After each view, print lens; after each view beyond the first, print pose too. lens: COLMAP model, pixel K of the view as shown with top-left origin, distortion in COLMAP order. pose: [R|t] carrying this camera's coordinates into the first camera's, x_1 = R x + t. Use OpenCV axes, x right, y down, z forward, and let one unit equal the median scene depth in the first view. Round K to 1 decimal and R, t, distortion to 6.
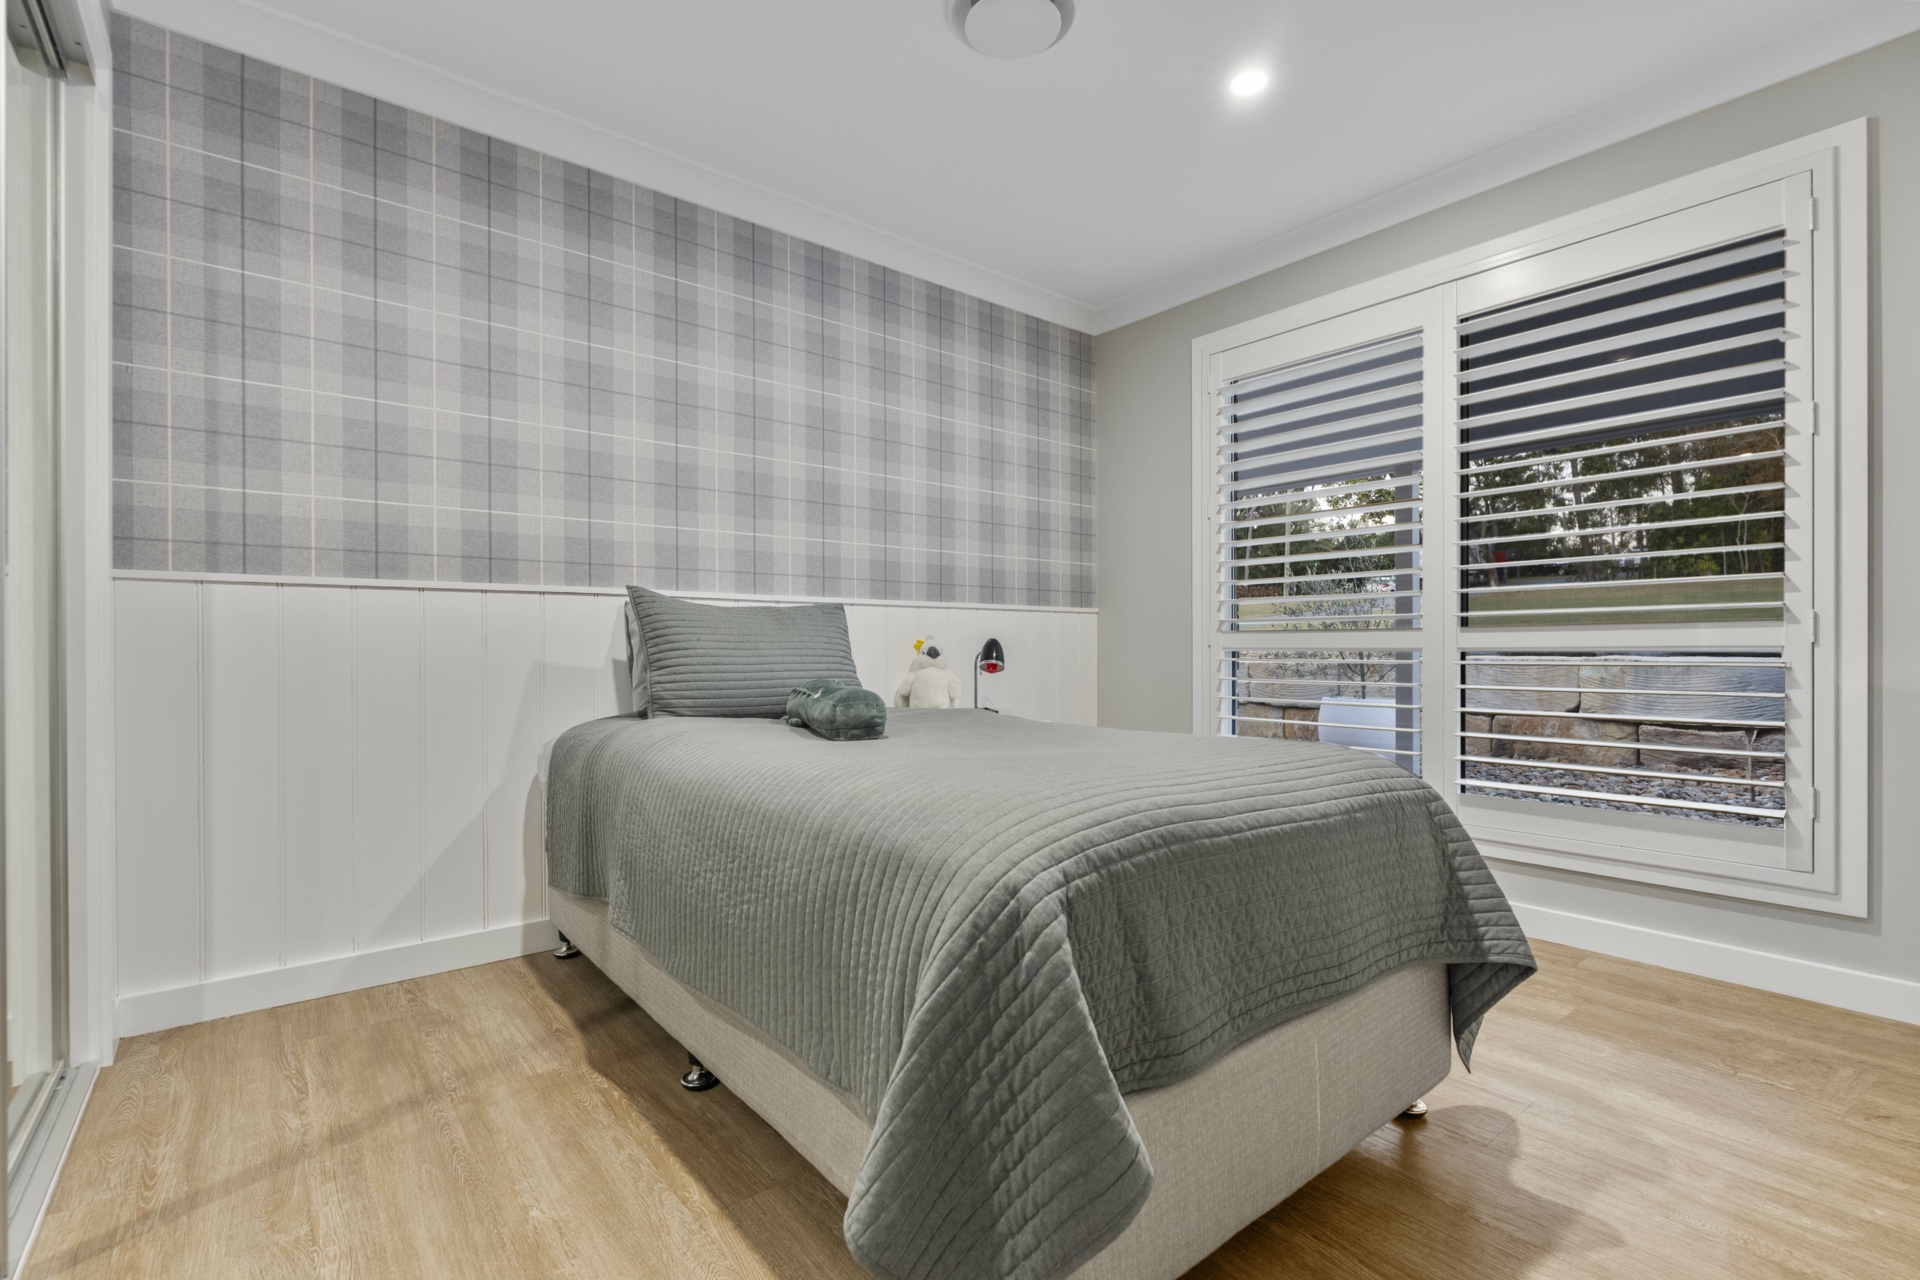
lens RADIAL K [[843.7, 0, 982.8], [0, 843.7, 641.7], [0, 0, 1]] dist [-0.029082, 0.000129]
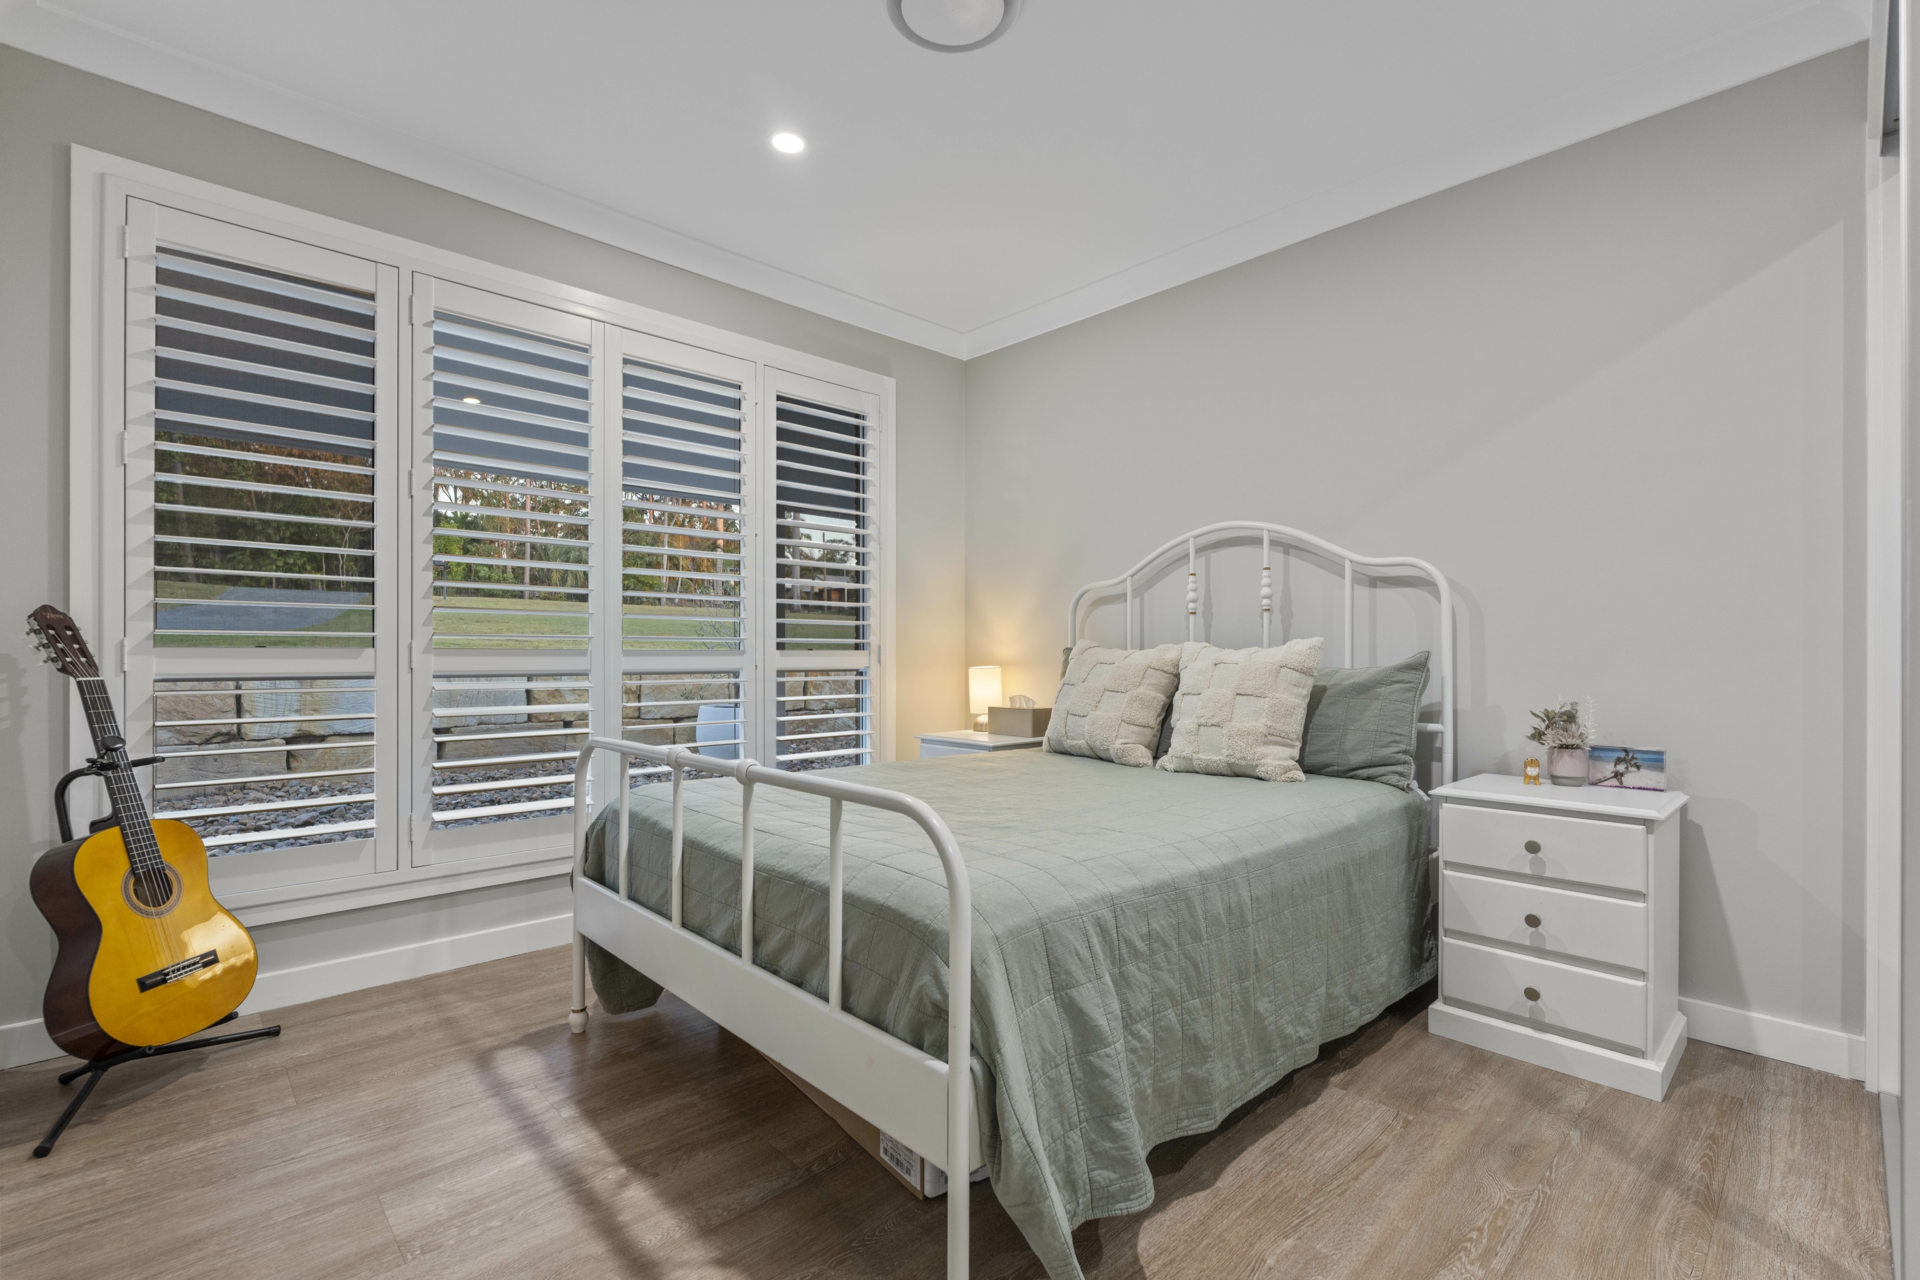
lens RADIAL K [[862.5, 0, 959.0], [0, 862.5, 671.9], [0, 0, 1]] dist [-0.001992, -0.000112]
pose [[-0.052852, -0.000485, 0.998602, -0.588297], [-0.002395, 0.999997, 0.000359, 0.010863], [-0.998599, -0.002373, -0.052853, 0.683177]]
